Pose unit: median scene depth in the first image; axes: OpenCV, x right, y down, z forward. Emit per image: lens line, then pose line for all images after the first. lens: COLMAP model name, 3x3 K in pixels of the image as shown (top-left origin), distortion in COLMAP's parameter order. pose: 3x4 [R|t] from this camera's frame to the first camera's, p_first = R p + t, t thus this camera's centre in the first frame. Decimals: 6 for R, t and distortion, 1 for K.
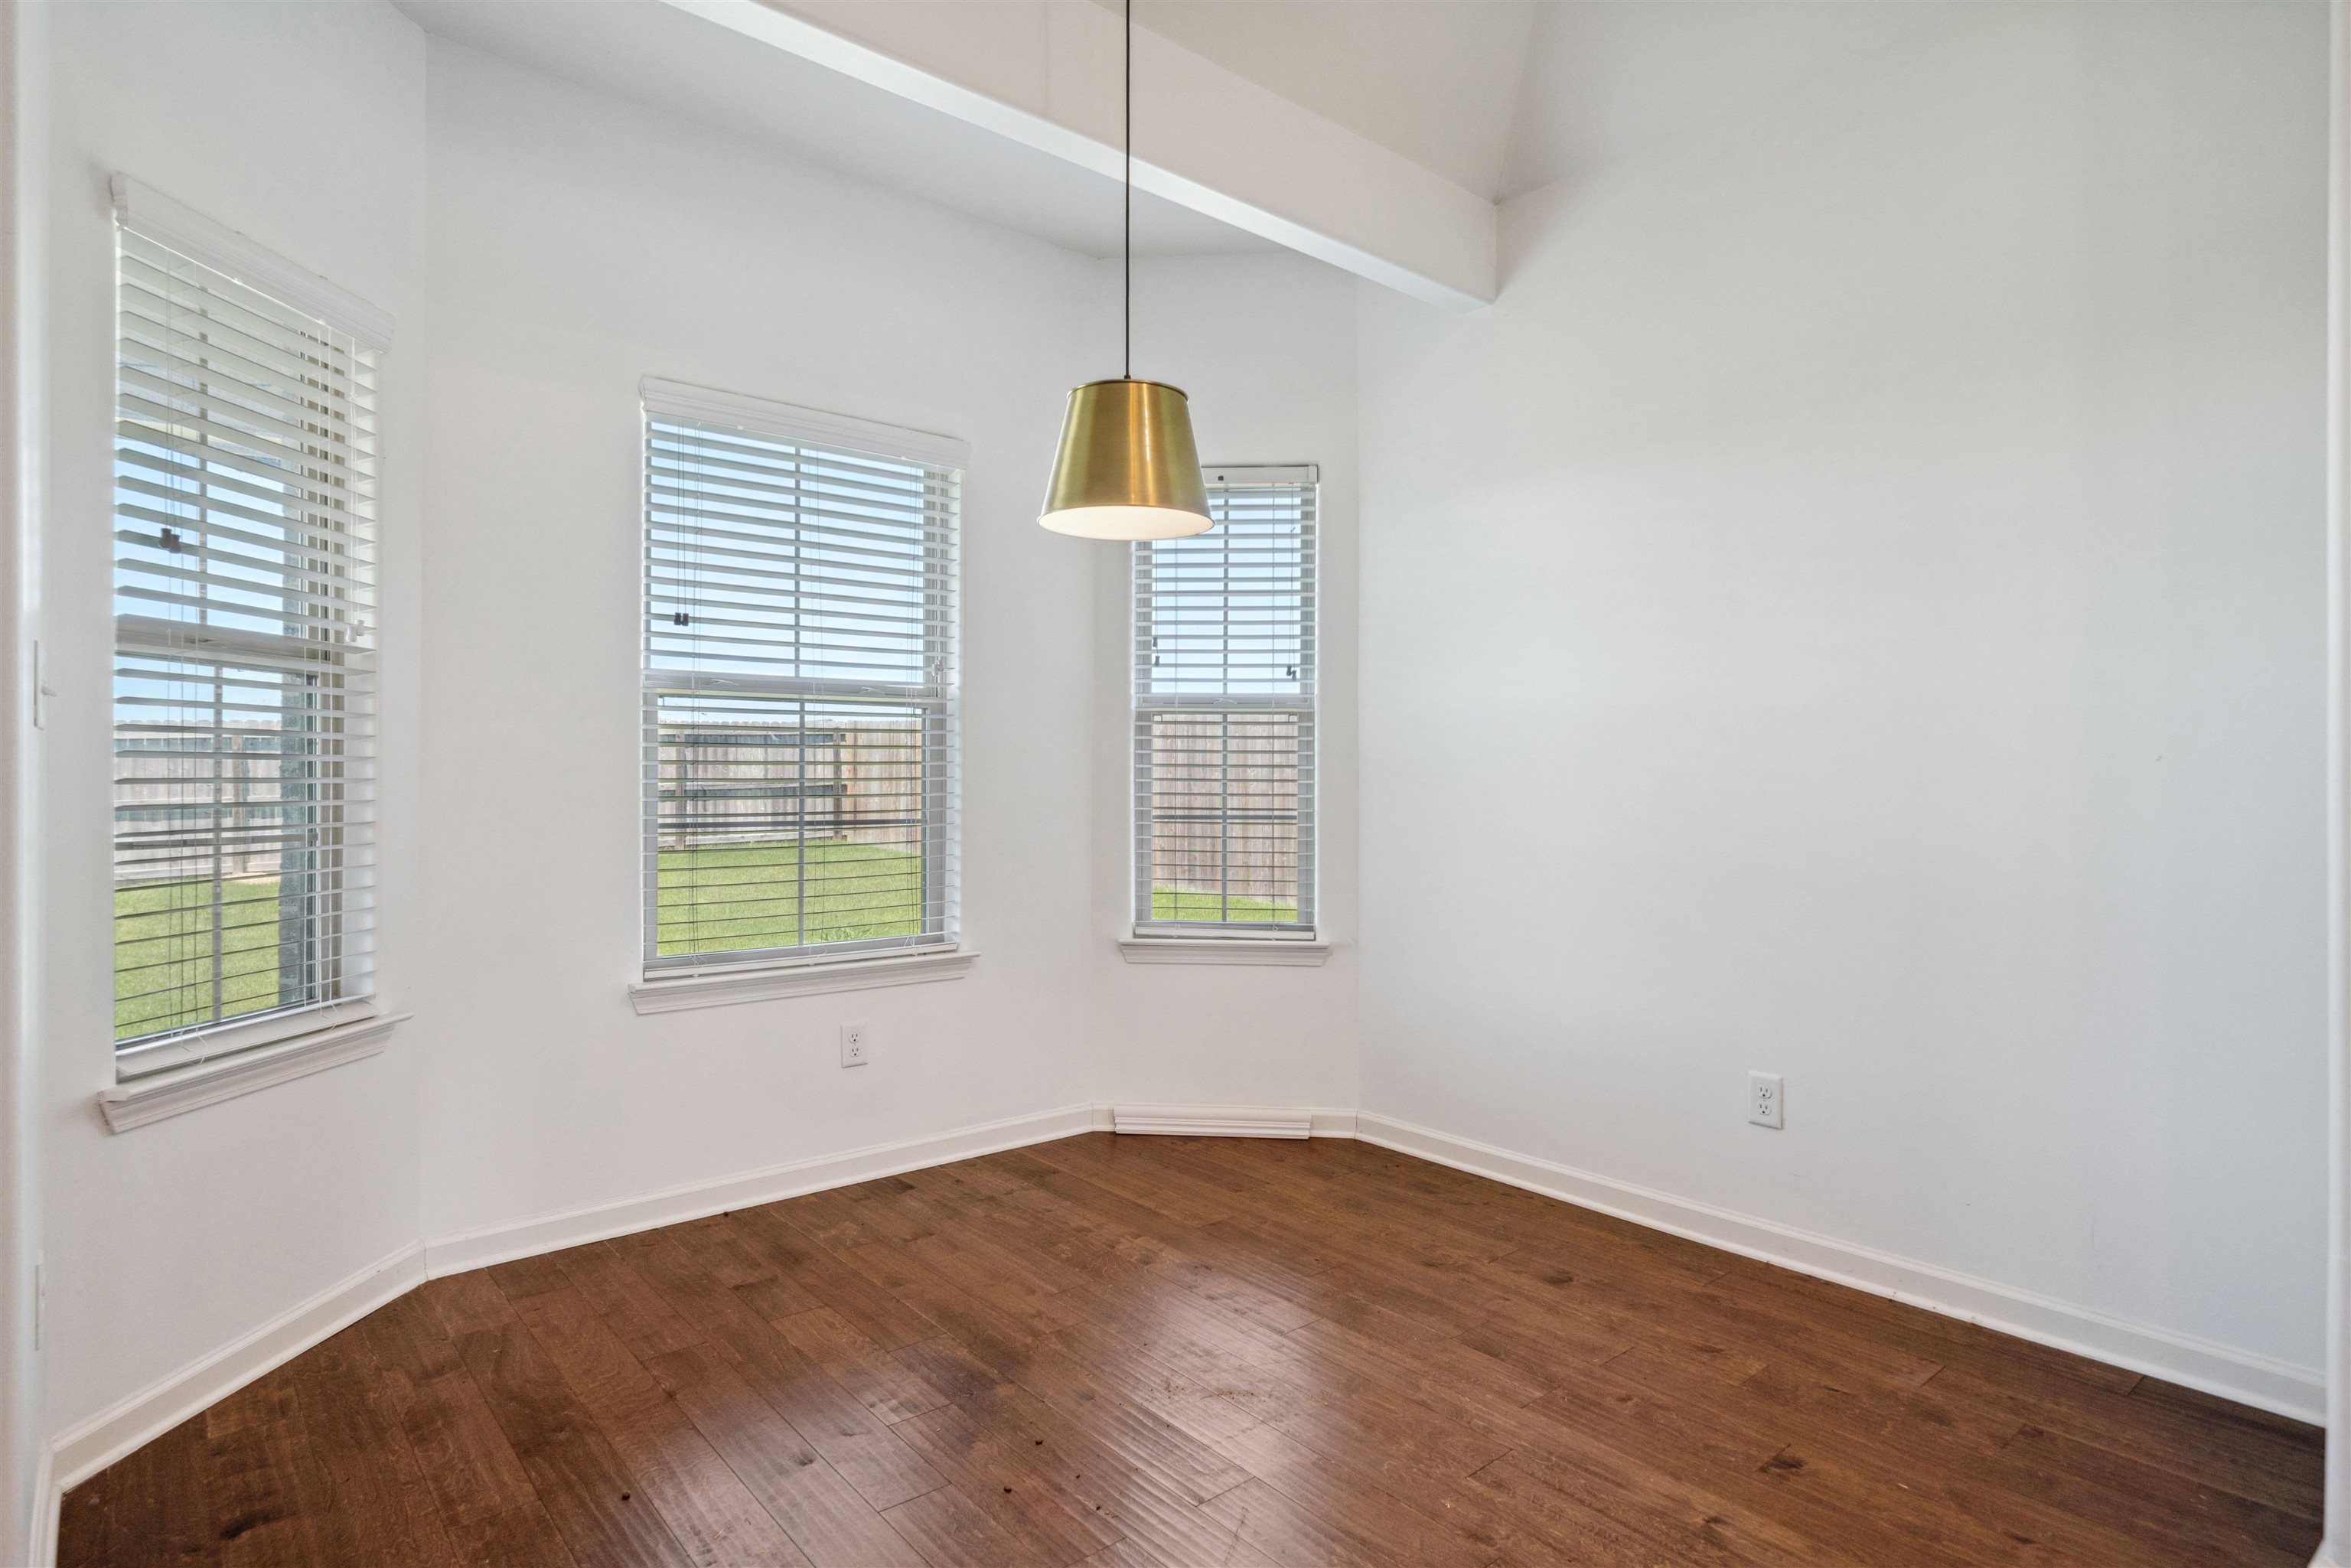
lens RADIAL K [[1192.7, 0, 1183.3], [0, 1192.7, 781.7], [0, 0, 1]] dist [0.005682, 0.001705]
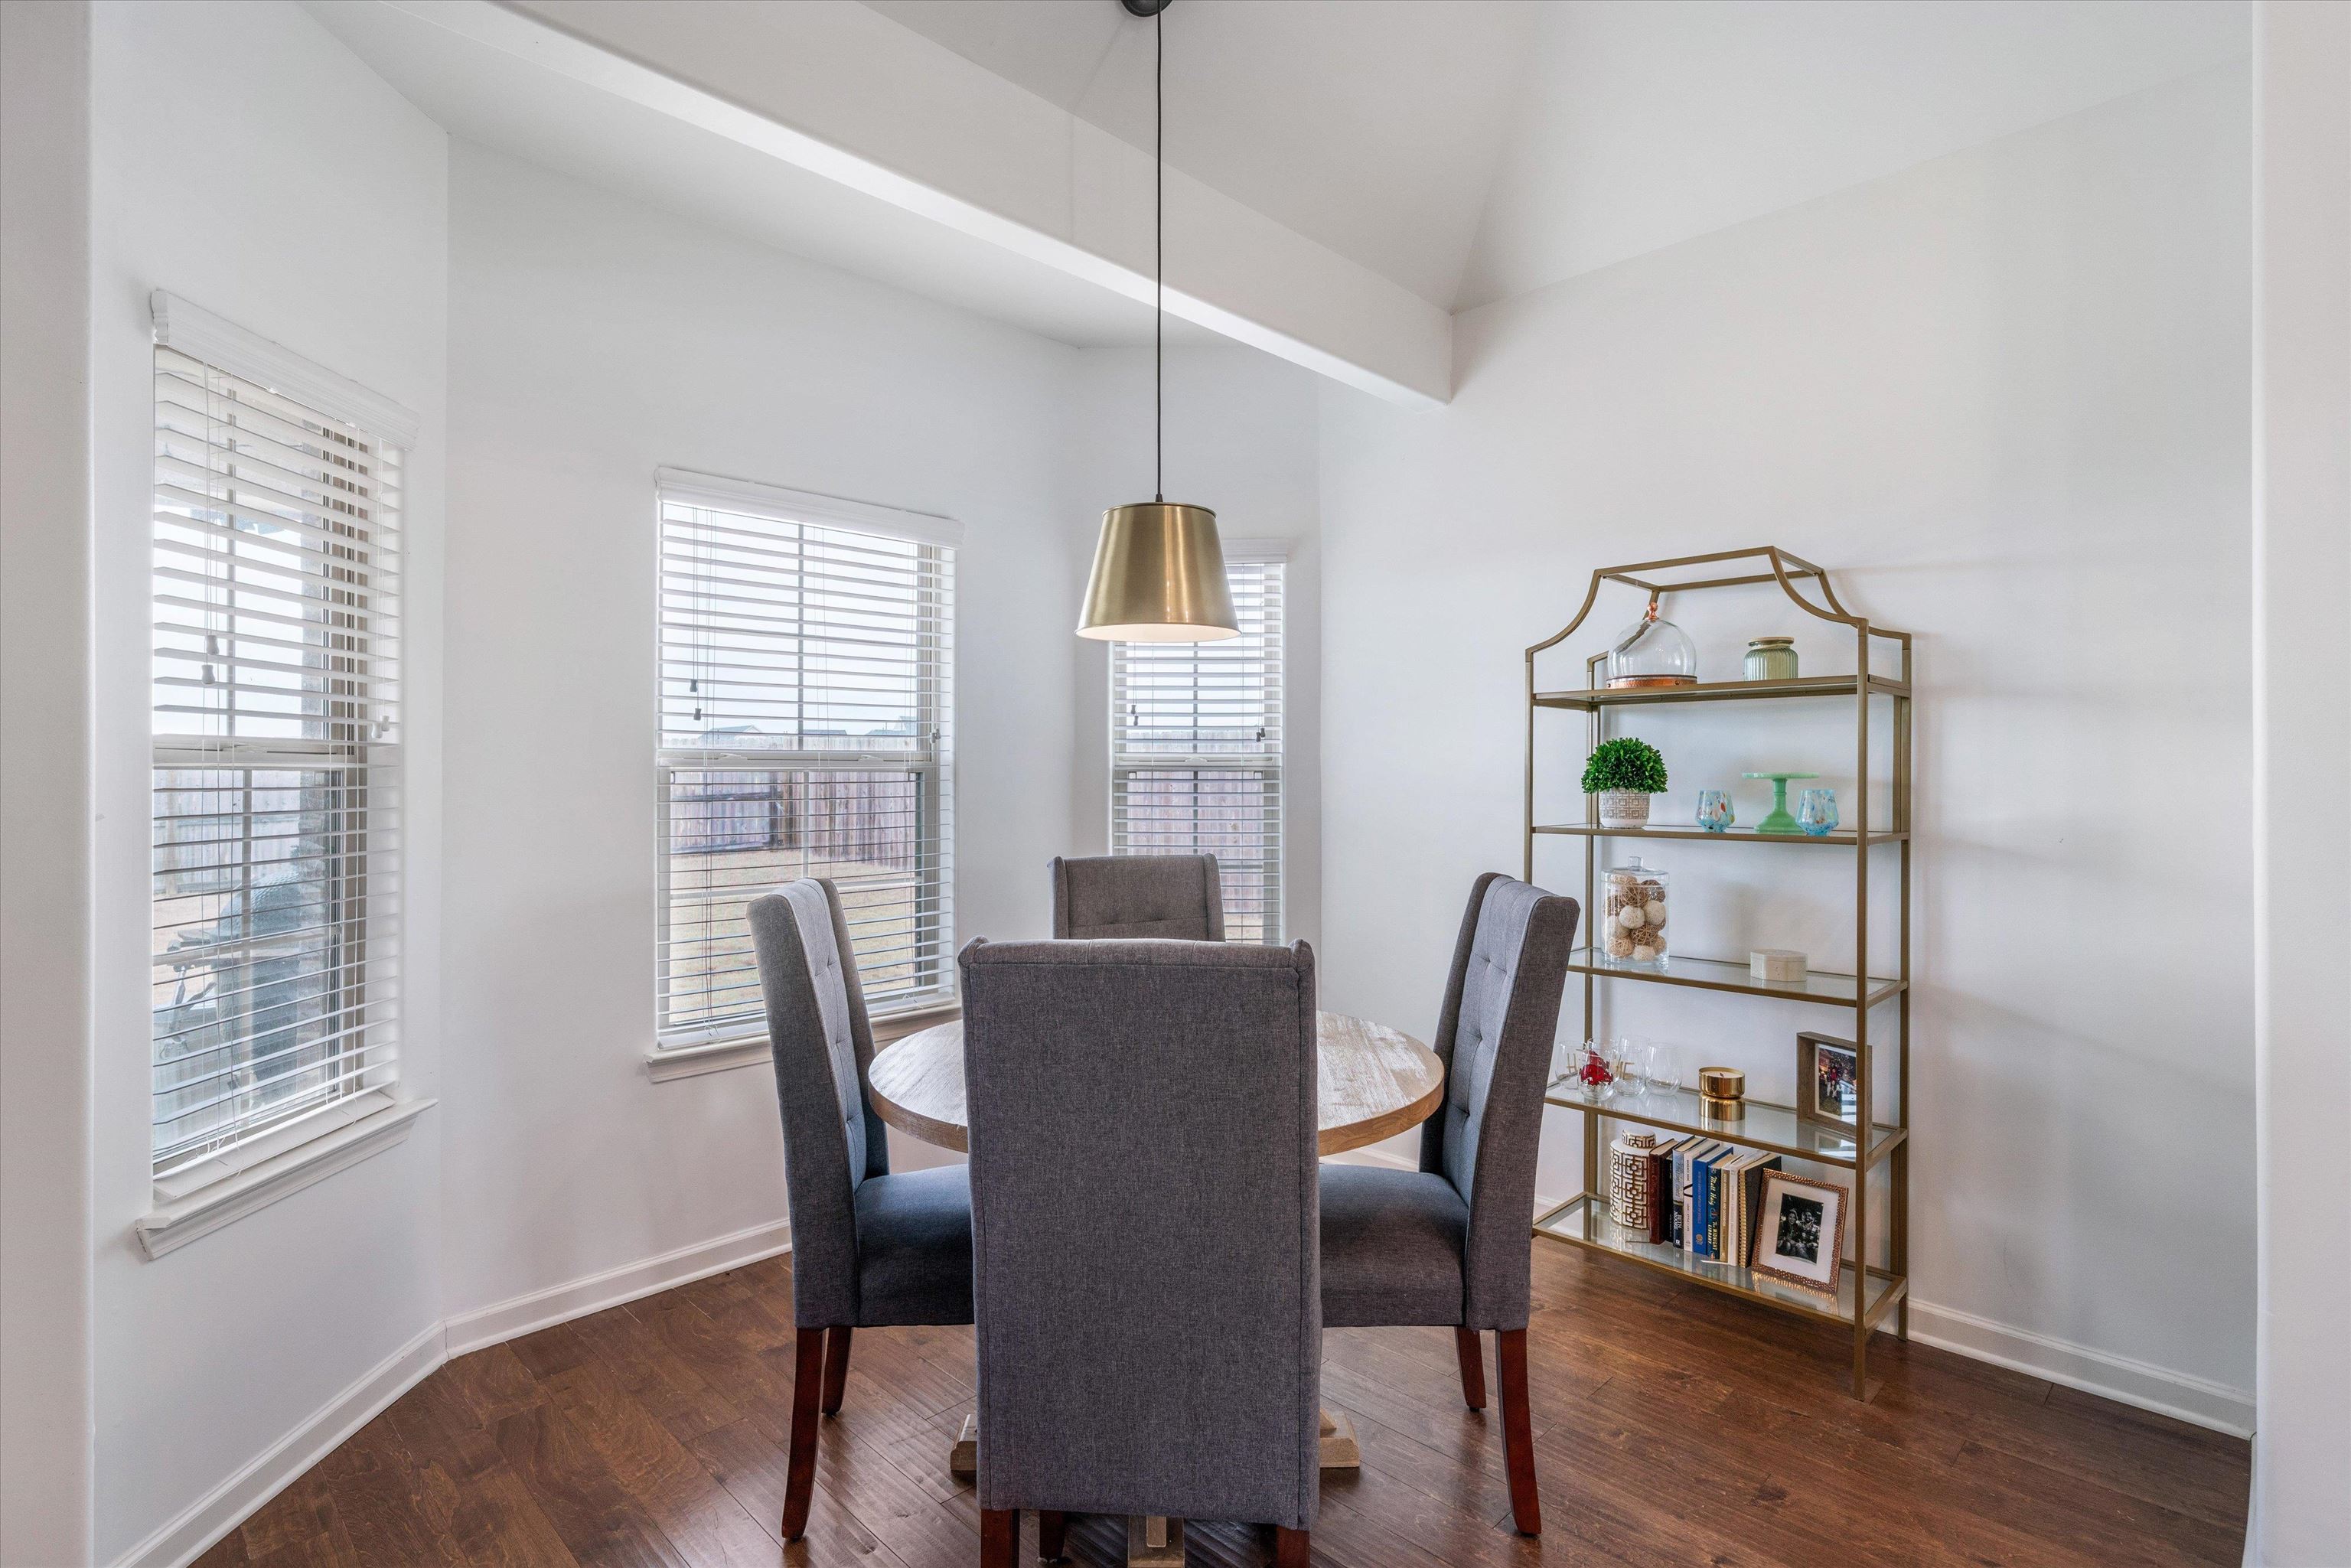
lens RADIAL K [[1091.2, 0, 1169.4], [0, 1091.2, 782.5], [0, 0, 1]] dist [0.006003, -0.000294]
pose [[0.996838, -0.006179, 0.079214, -0.113901], [0.006093, 0.999981, 0.001327, -0.083318], [-0.079221, -0.000840, 0.996857, 0.034134]]
